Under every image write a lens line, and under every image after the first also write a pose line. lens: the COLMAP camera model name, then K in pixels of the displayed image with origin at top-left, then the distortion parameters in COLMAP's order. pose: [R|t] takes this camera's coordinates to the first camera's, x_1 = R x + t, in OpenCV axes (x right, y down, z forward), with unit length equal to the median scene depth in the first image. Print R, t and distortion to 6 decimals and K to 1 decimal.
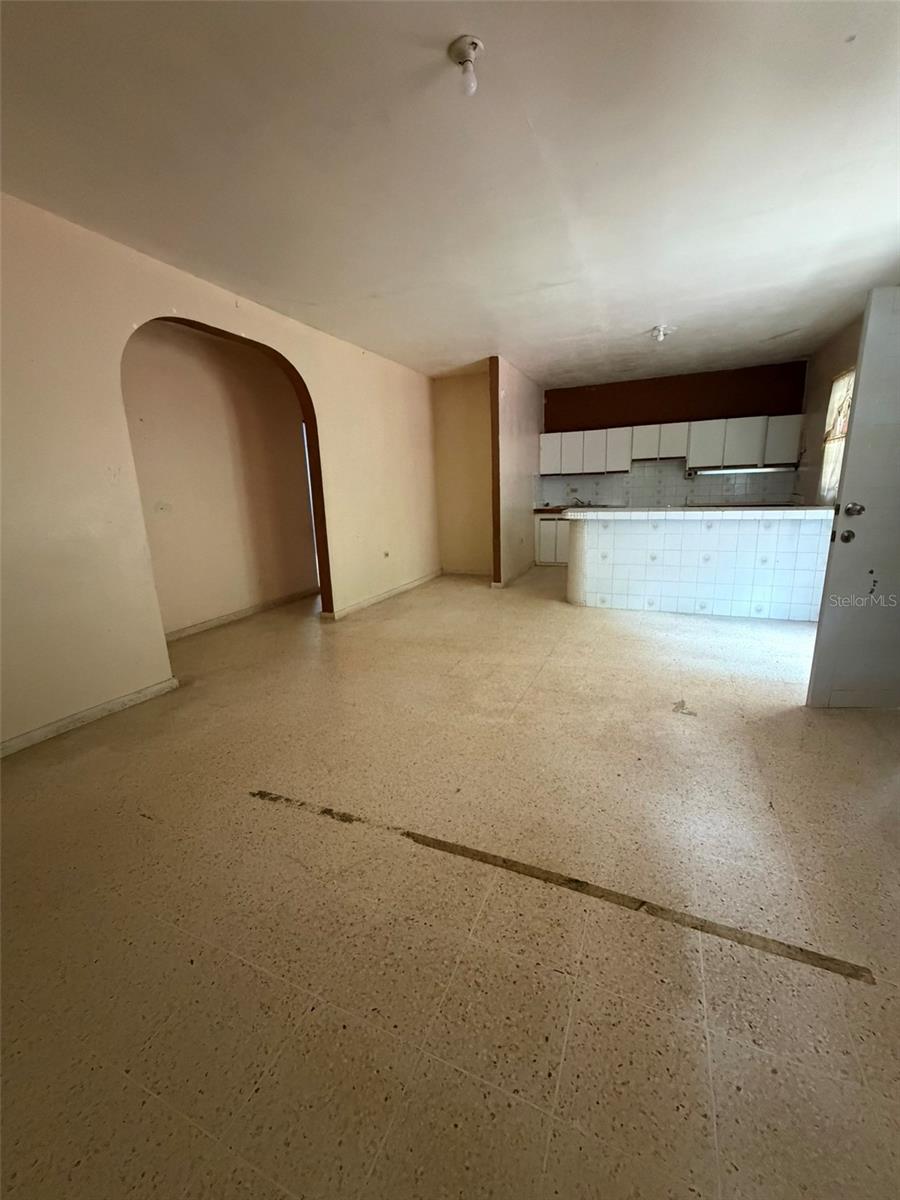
lens RADIAL K [[476.5, 0, 446.1], [0, 476.5, 598.7], [0, 0, 1]] dist [0.000851, 0.000116]
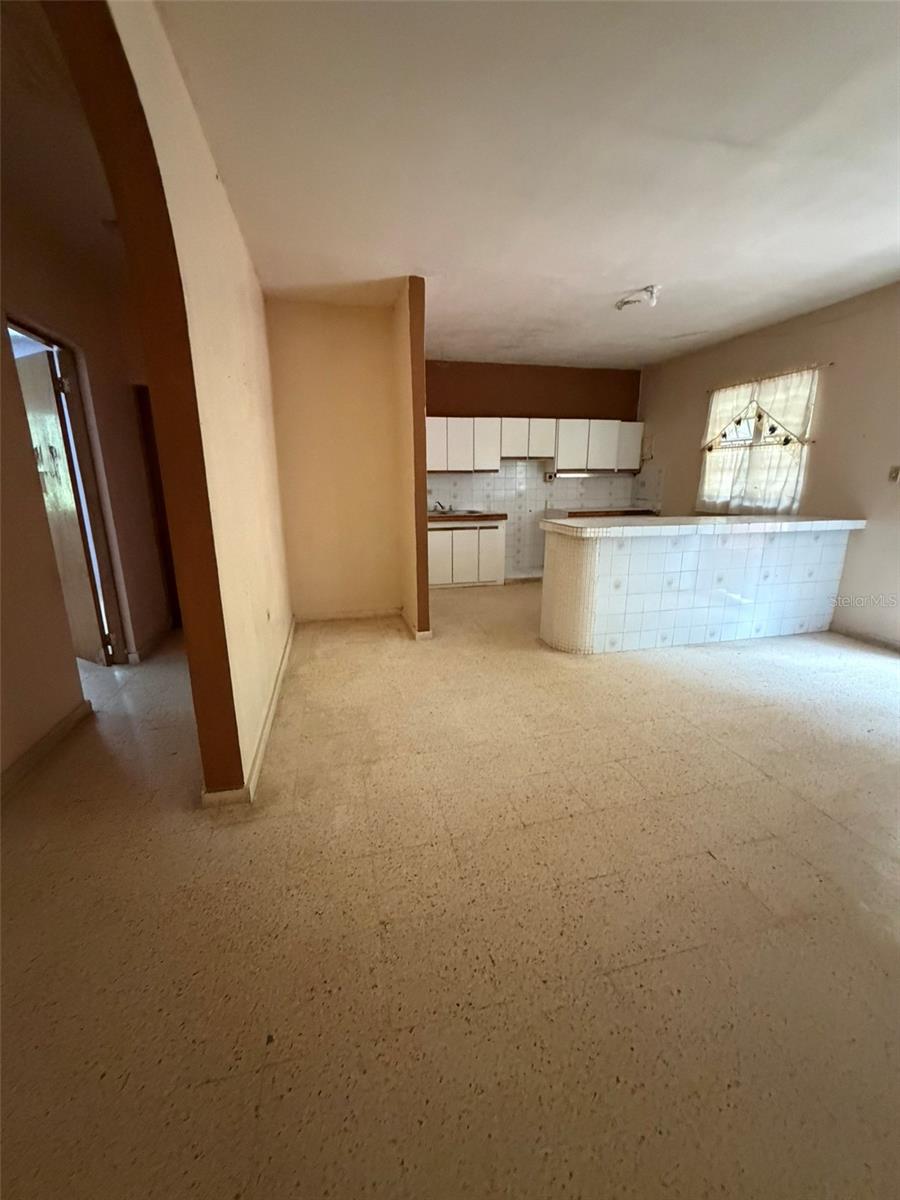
lens RADIAL K [[476.5, 0, 446.1], [0, 476.5, 598.7], [0, 0, 1]] dist [0.000851, 0.000116]
pose [[0.794615, -0.120821, 0.594970, -0.242206], [0.117275, 0.992087, 0.044838, -0.098372], [-0.595679, 0.034146, 0.802497, 0.415684]]
